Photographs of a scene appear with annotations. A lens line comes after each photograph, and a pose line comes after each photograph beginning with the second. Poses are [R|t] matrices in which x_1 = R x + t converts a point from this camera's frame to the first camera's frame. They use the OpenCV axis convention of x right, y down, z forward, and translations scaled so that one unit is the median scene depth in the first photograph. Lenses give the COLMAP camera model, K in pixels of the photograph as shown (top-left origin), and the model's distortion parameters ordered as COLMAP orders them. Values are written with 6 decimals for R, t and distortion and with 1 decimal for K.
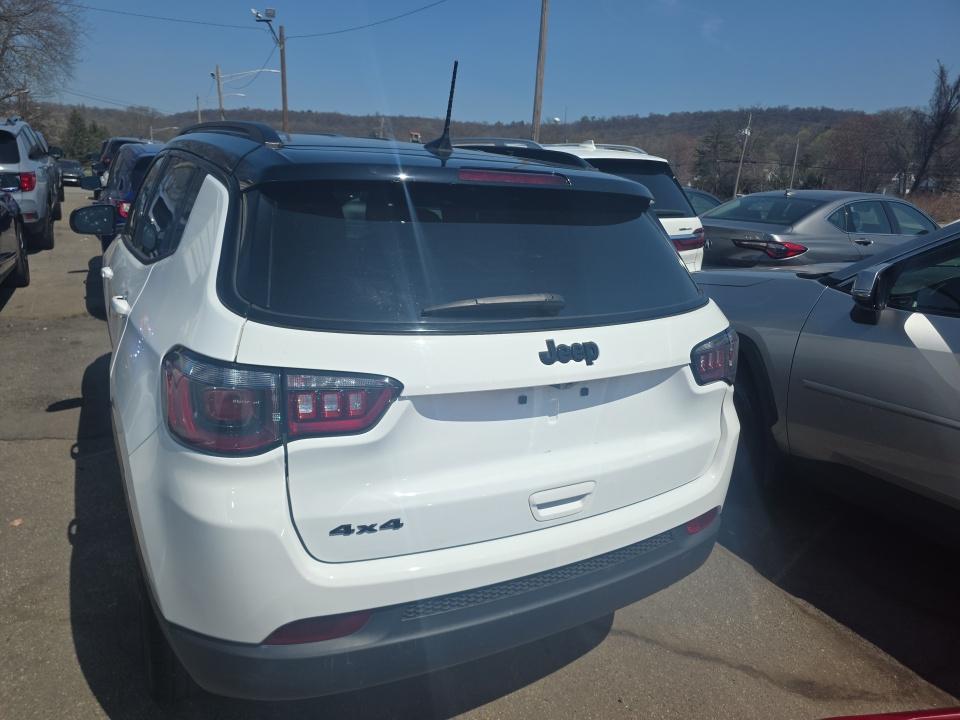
lens RADIAL K [[707.9, 0, 505.3], [0, 707.9, 356.1], [0, 0, 1]] dist [0.055733, -0.054646]
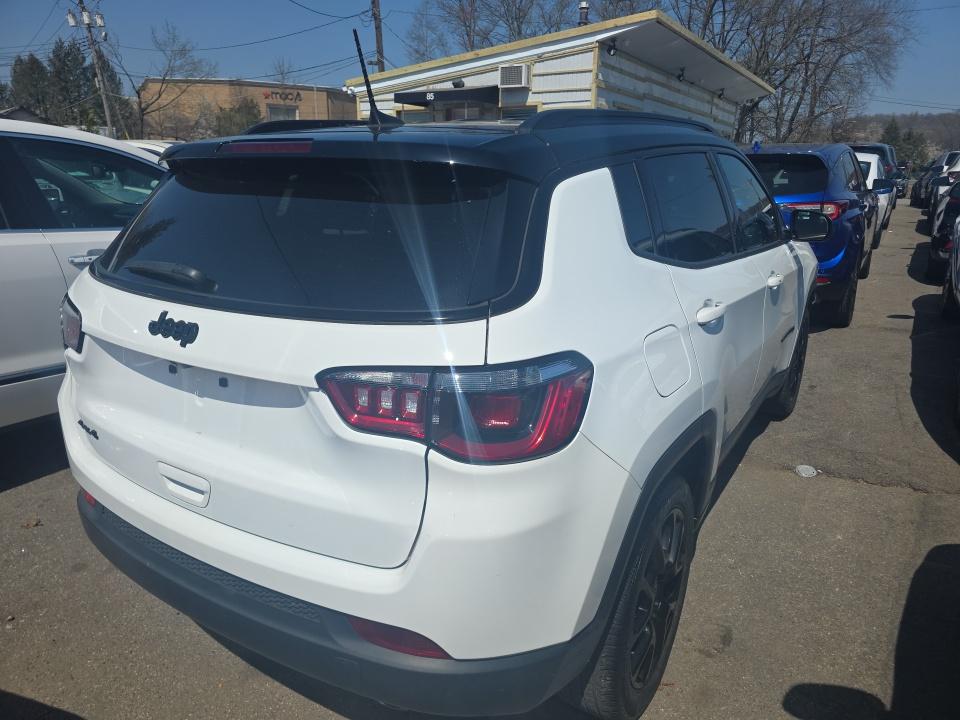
lens RADIAL K [[707.9, 0, 505.3], [0, 707.9, 356.1], [0, 0, 1]] dist [0.055733, -0.054646]
pose [[0.434431, 0.186227, -0.881243, 0.761987], [-0.200017, 0.973910, 0.107206, -0.107928], [0.878216, 0.129690, 0.460345, 0.648565]]
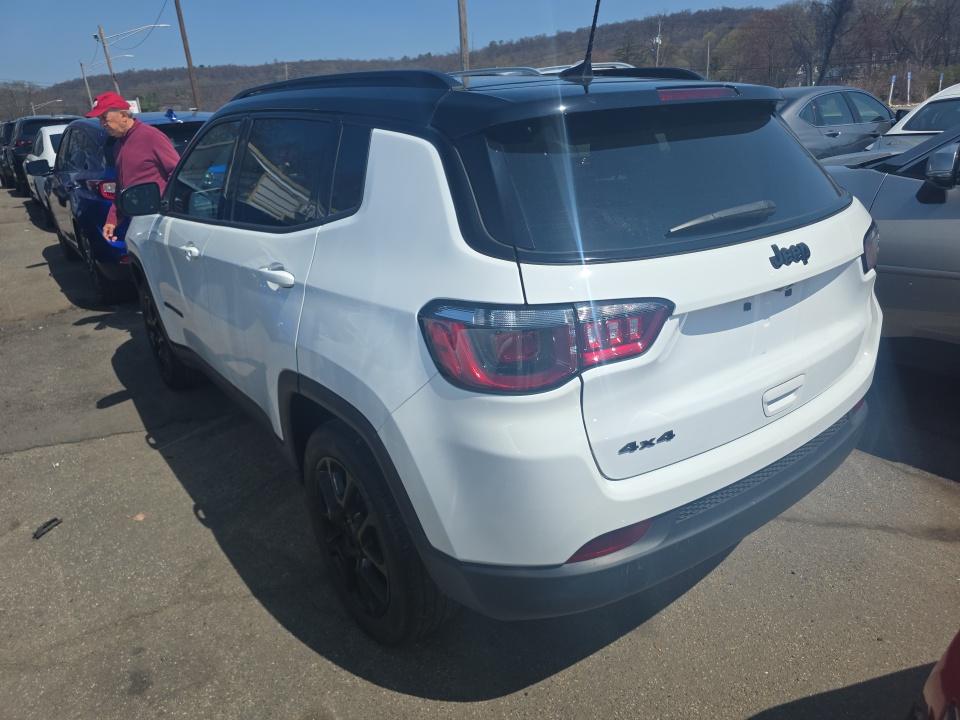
lens RADIAL K [[707.9, 0, 505.3], [0, 707.9, 356.1], [0, 0, 1]] dist [0.055733, -0.054646]
pose [[0.984216, -0.147966, 0.097085, -0.307278], [0.139065, 0.985922, 0.092840, -0.009640], [-0.109455, -0.077874, 0.990937, -0.013764]]
